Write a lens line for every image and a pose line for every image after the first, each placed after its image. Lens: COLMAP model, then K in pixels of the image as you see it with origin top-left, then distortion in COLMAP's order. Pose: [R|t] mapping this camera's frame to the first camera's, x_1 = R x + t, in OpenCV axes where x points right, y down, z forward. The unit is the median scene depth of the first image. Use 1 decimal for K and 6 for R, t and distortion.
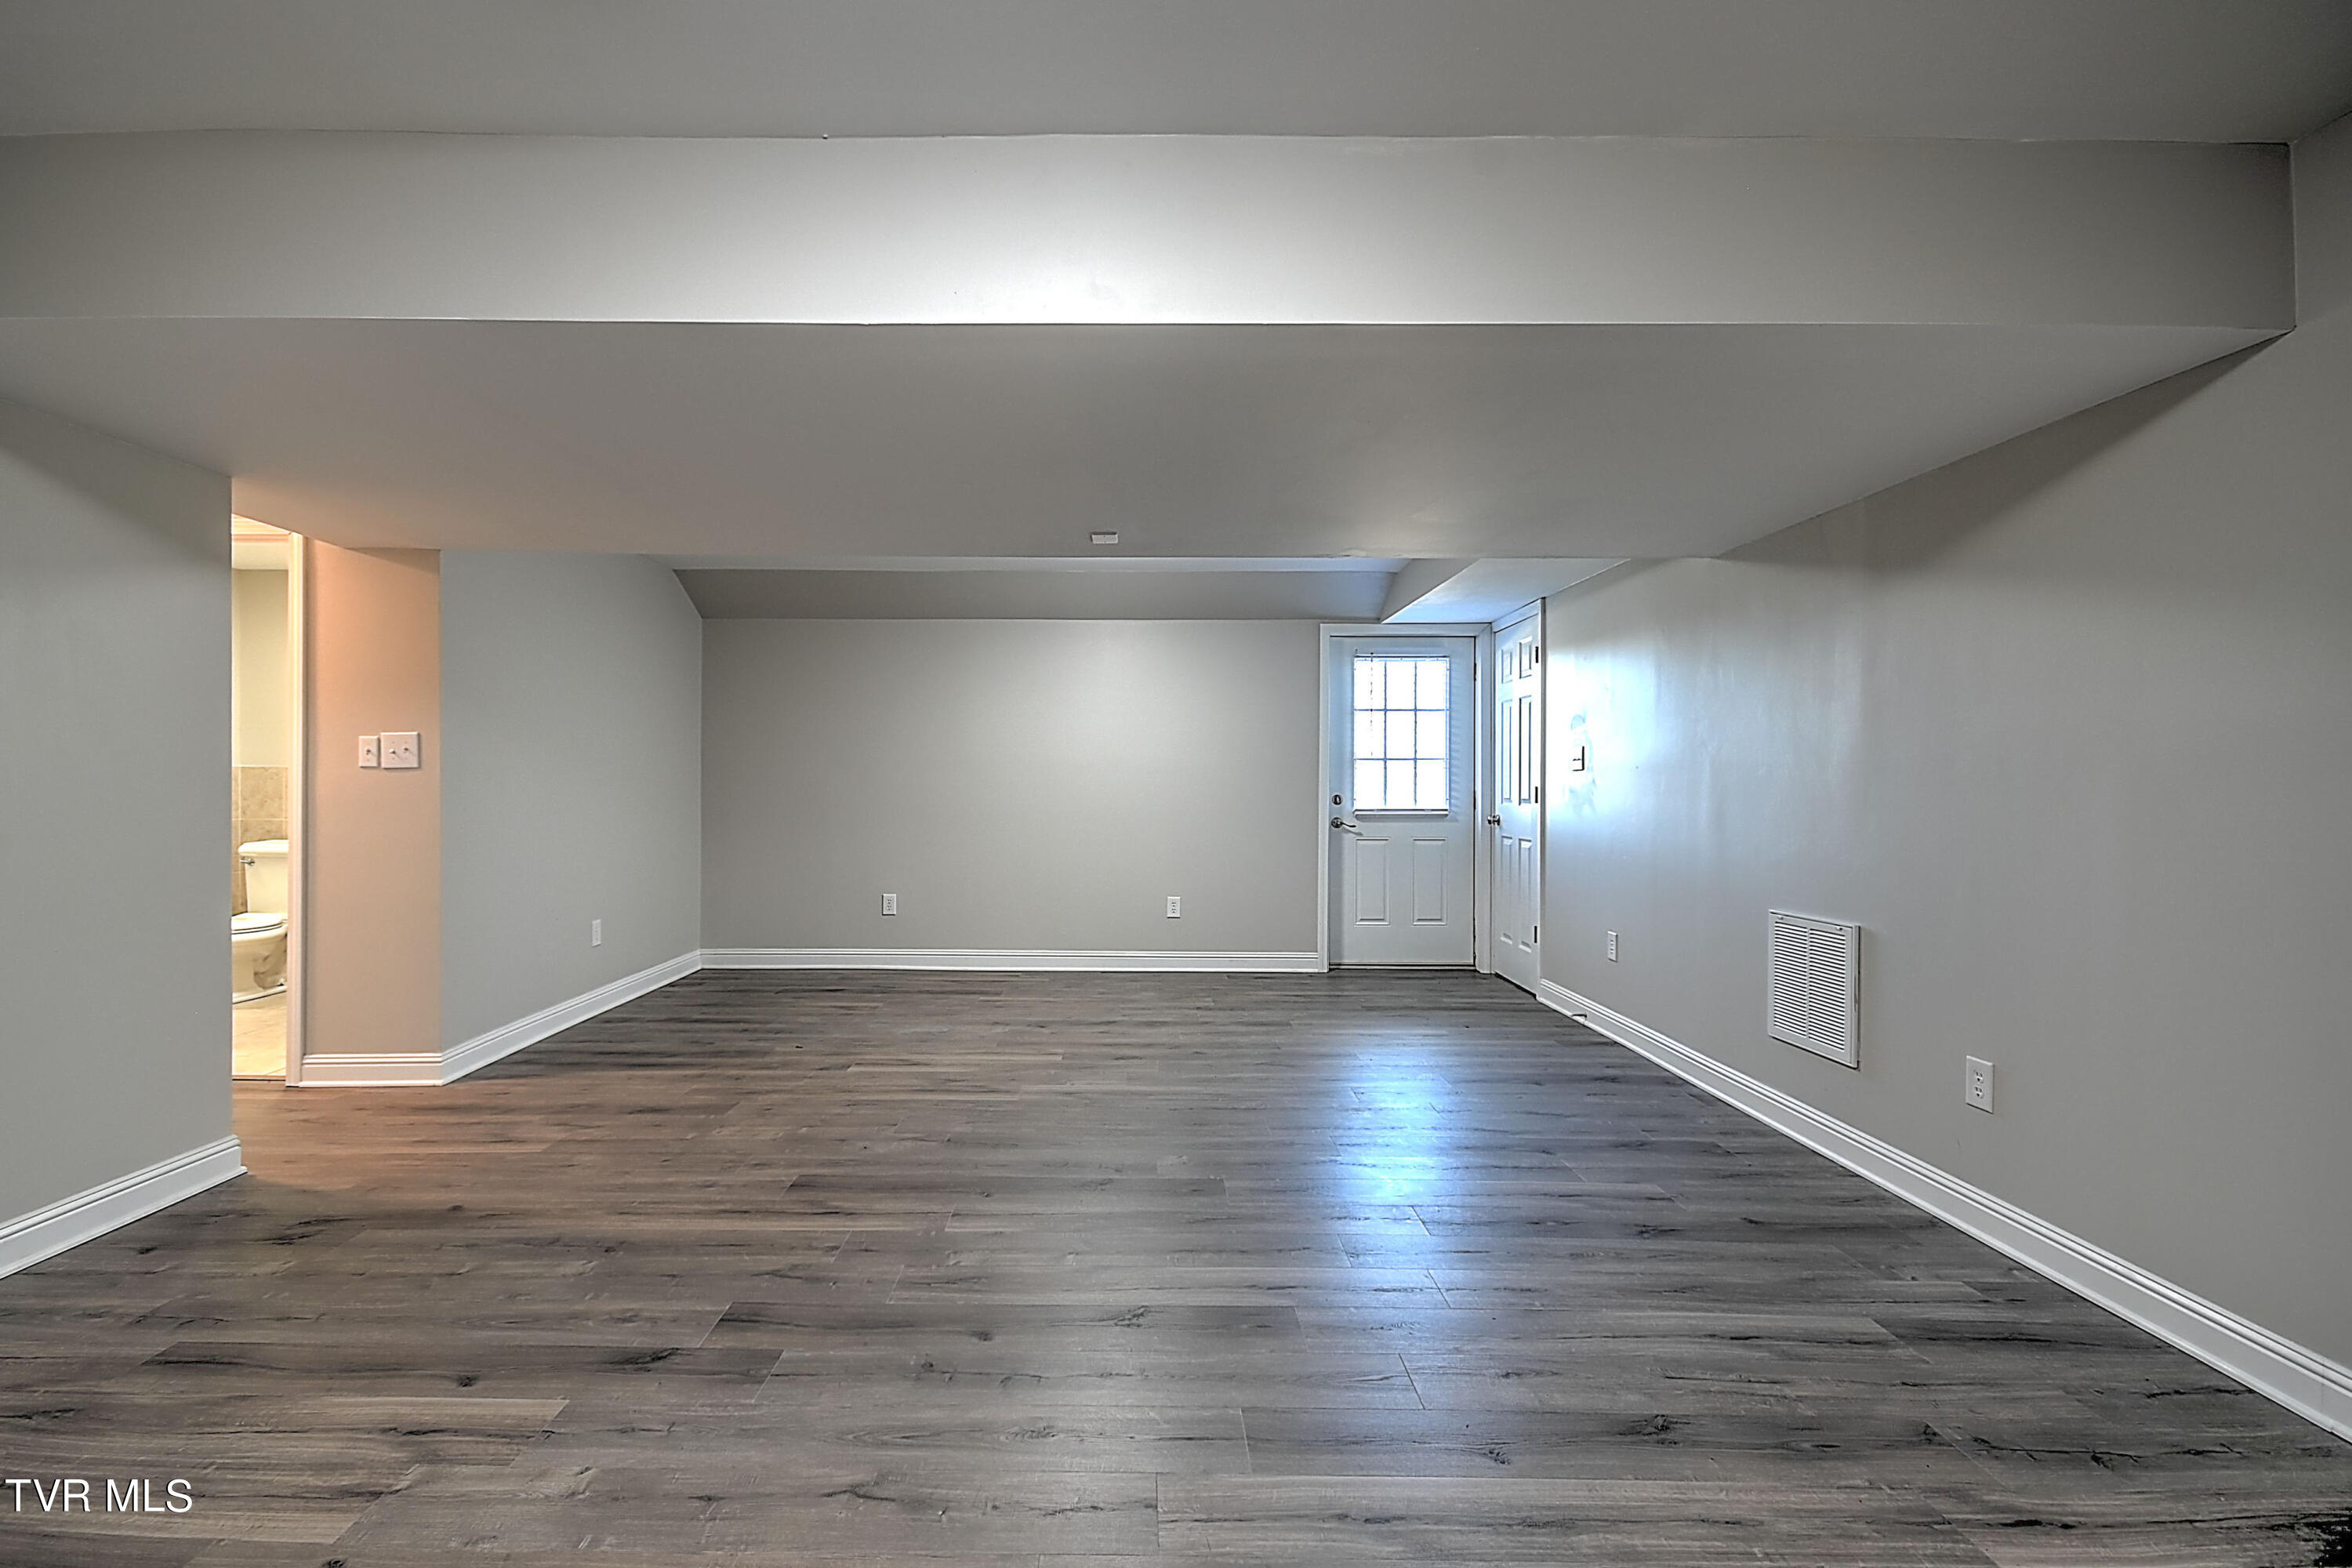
lens RADIAL K [[1029.3, 0, 1161.8], [0, 1029.3, 792.9], [0, 0, 1]] dist [0.020505, -0.011852]
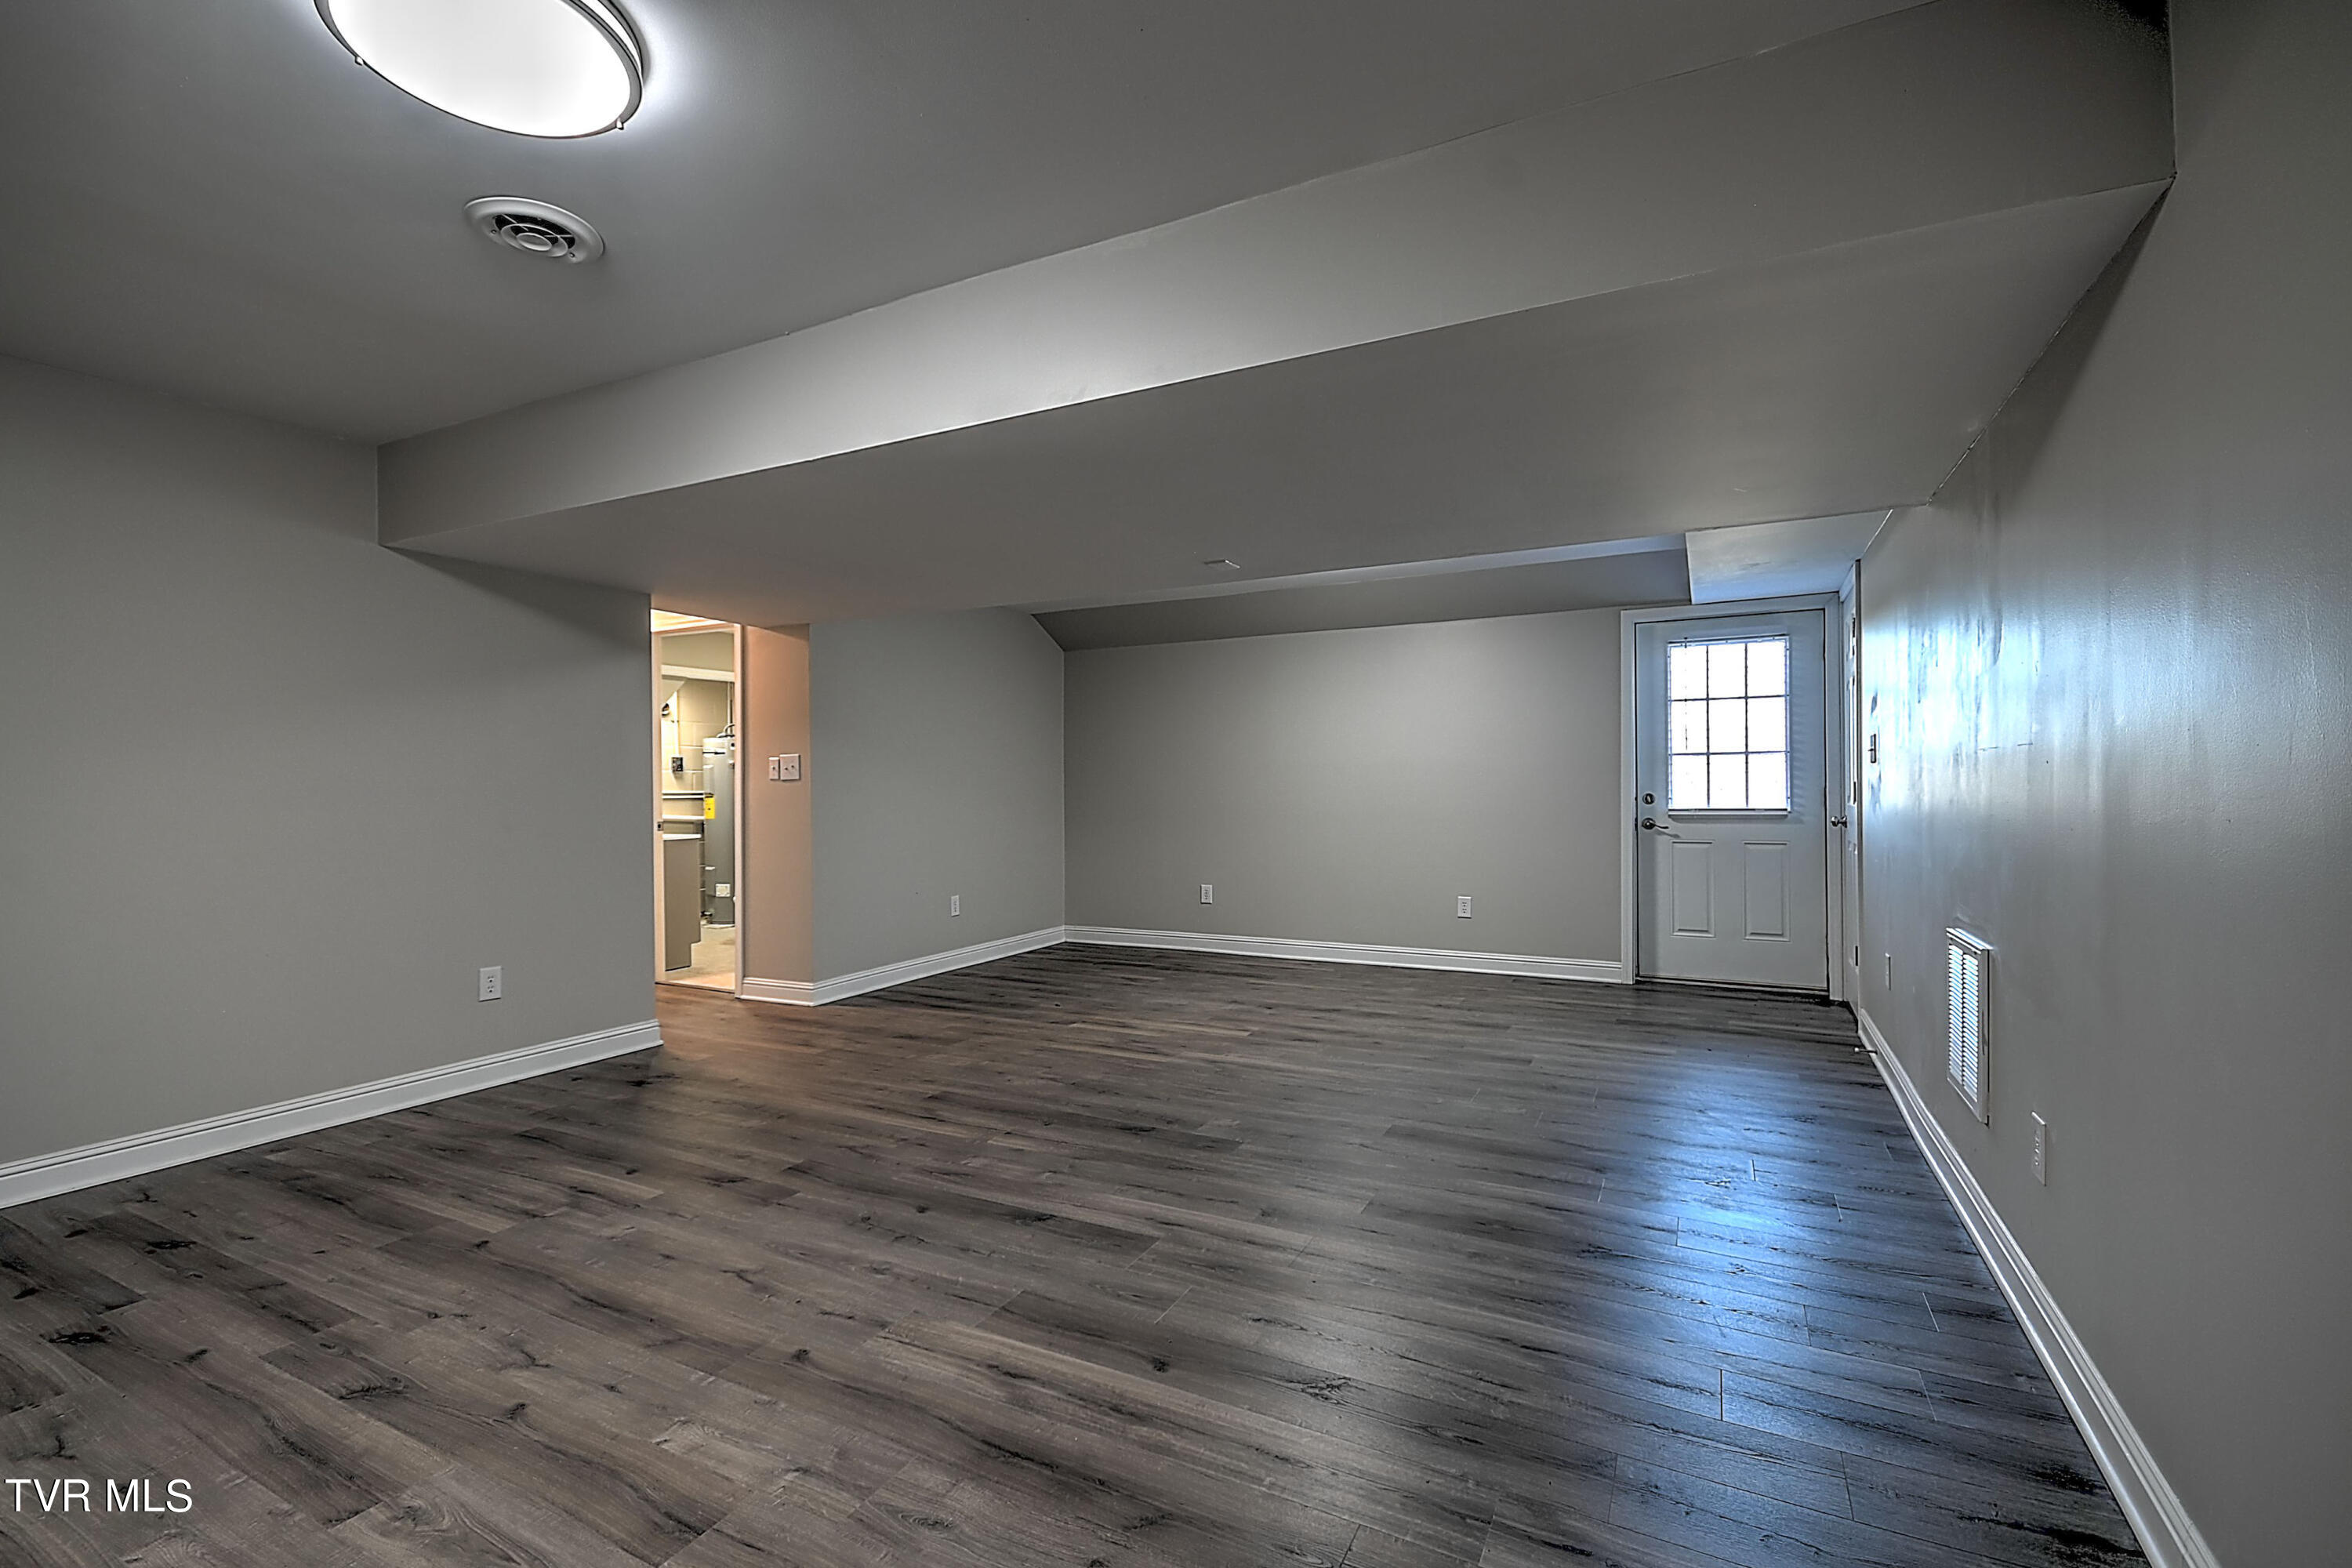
lens RADIAL K [[1029.3, 0, 1210.7], [0, 1029.3, 794.5], [0, 0, 1]] dist [0.020505, -0.011852]
pose [[0.893734, -0.006874, -0.448544, 0.399694], [0.007137, 0.999974, -0.001105, 0.001605], [0.448540, -0.002214, 0.893760, -0.003265]]
